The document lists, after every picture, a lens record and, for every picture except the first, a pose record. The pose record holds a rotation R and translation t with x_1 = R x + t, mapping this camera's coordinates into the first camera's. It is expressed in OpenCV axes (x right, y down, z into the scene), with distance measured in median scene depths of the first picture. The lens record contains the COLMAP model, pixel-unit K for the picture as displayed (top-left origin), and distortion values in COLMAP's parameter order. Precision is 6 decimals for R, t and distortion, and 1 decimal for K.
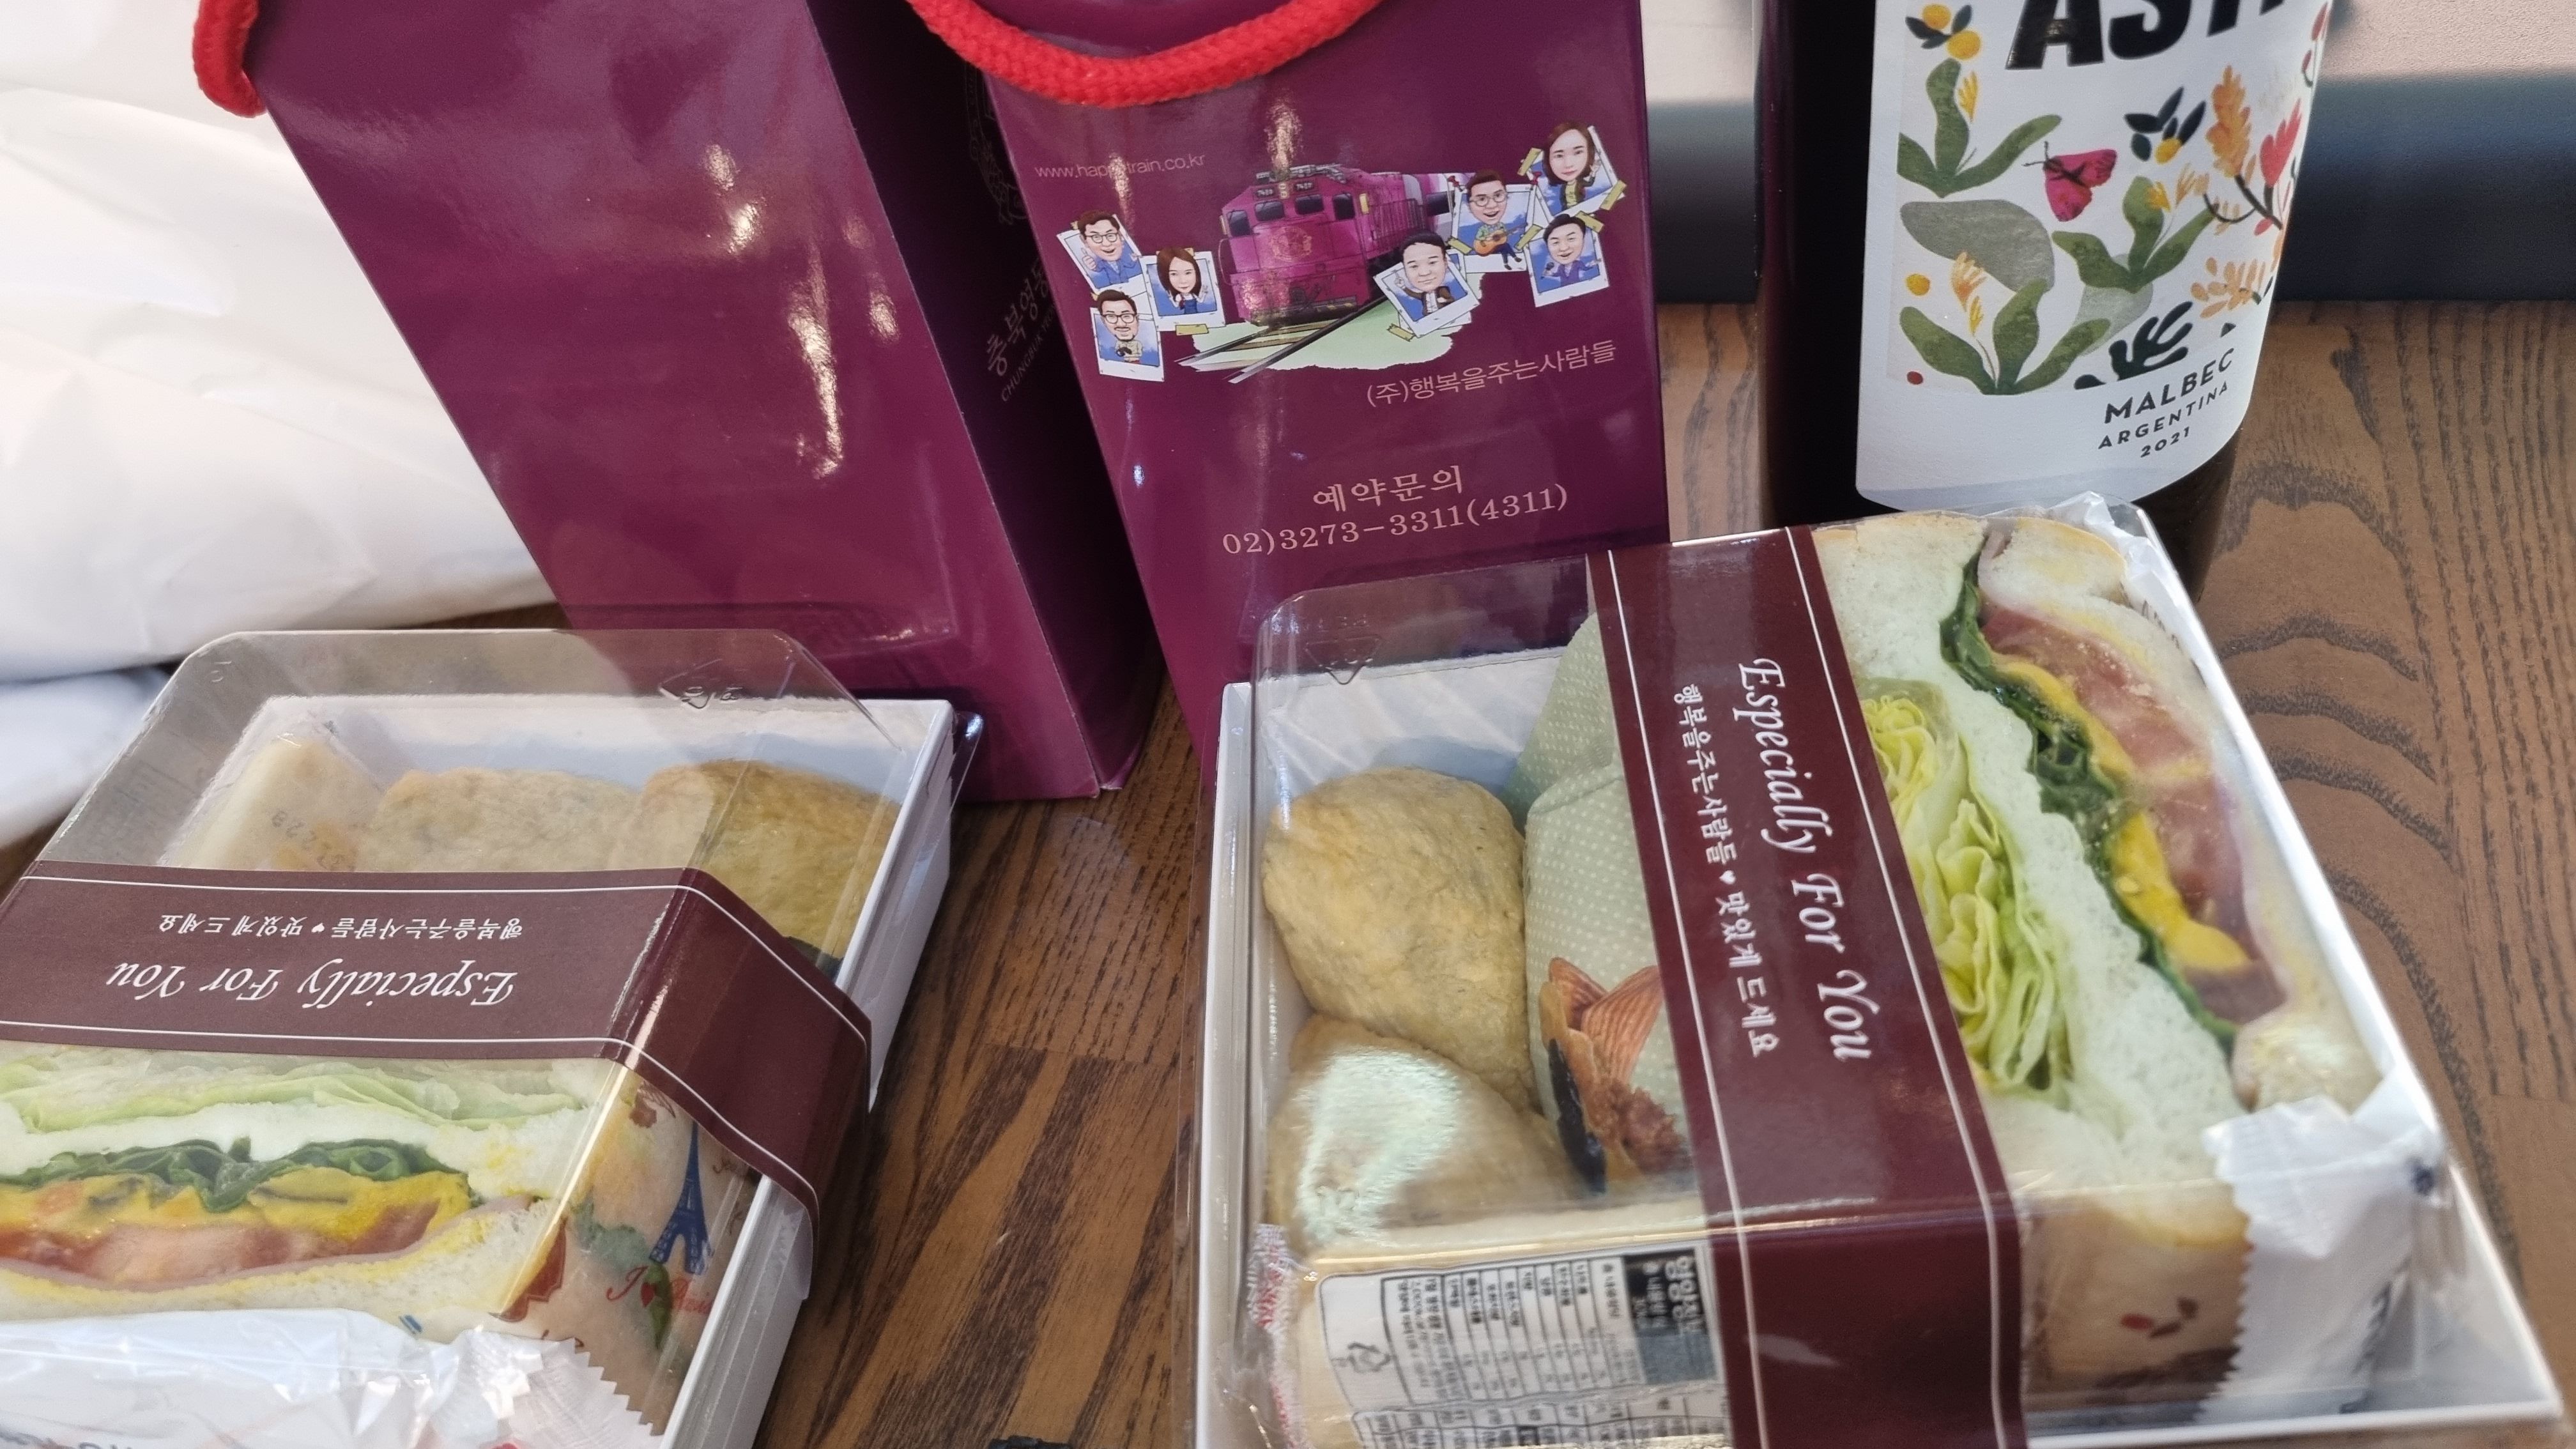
lens RADIAL K [[2053.7, 0, 1288.0], [0, 2053.7, 724.5], [0, 0, 1]] dist [0.004246, -0.004996]
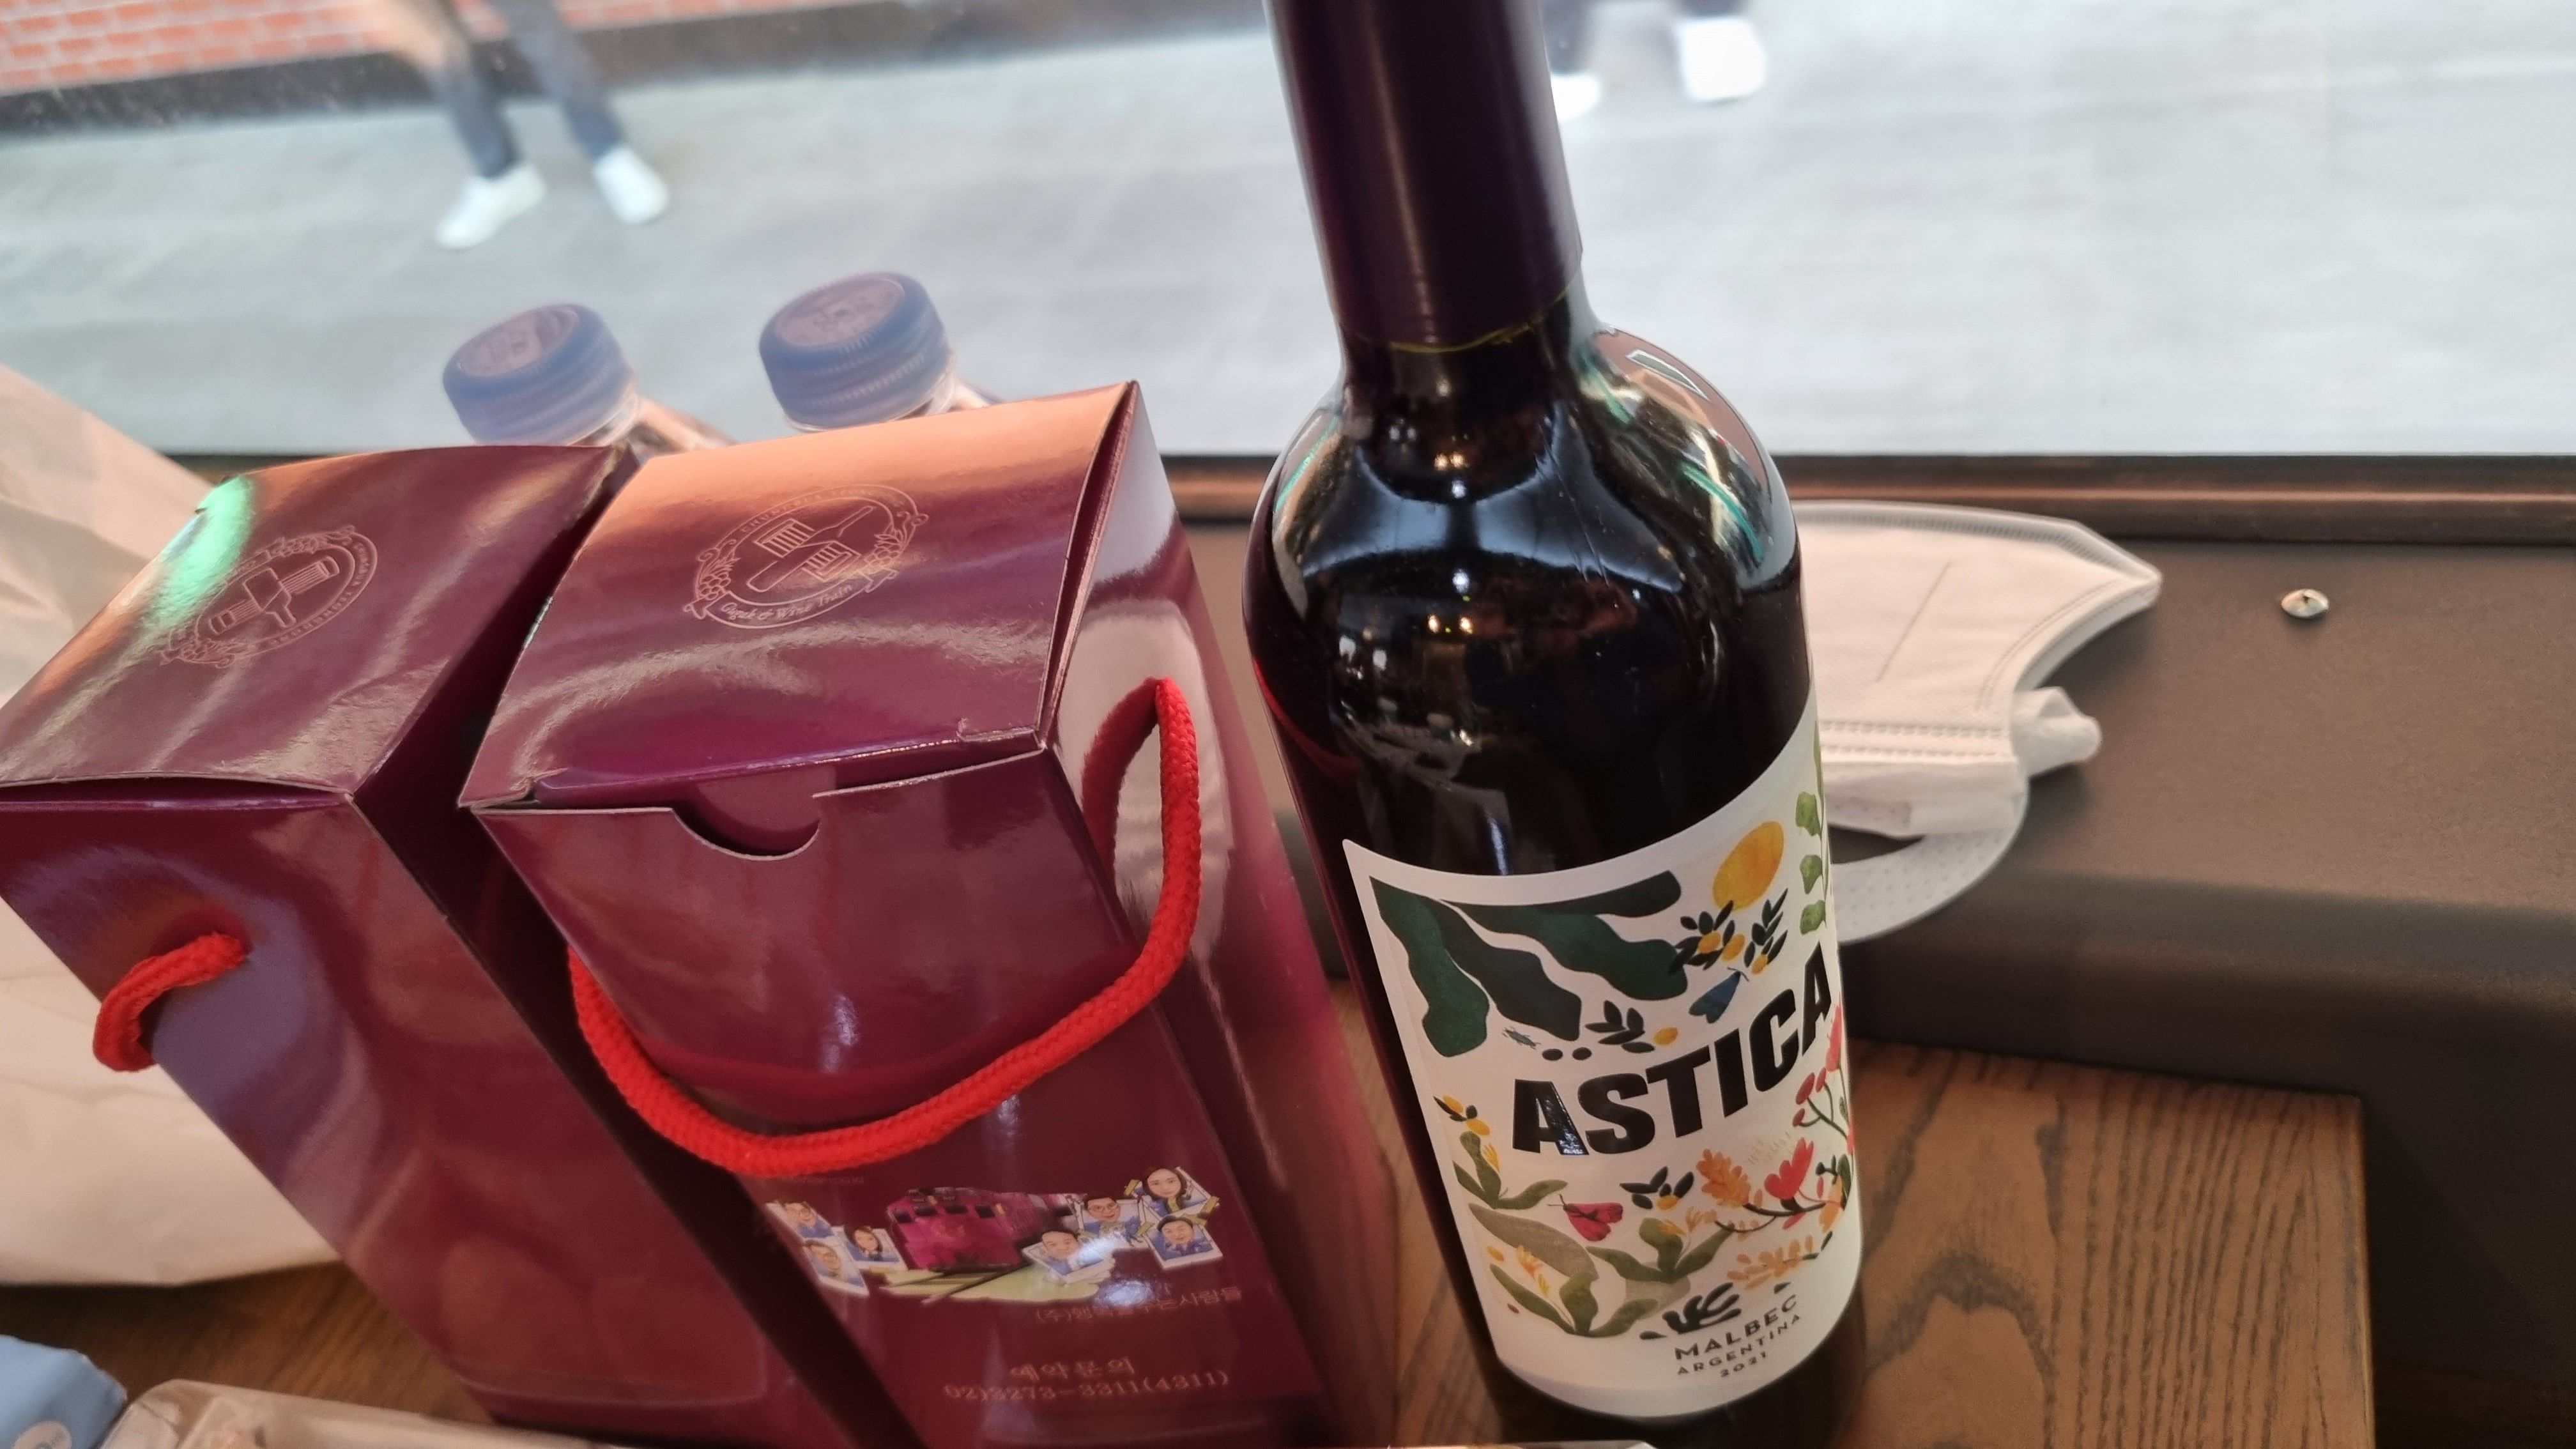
lens RADIAL K [[2053.7, 0, 1288.0], [0, 2053.7, 724.5], [0, 0, 1]] dist [0.004246, -0.004996]
pose [[0.994976, 0.016468, -0.098754, 0.306386], [-0.023219, 0.997442, -0.067606, -0.441582], [0.097388, 0.069559, 0.992813, -0.190845]]
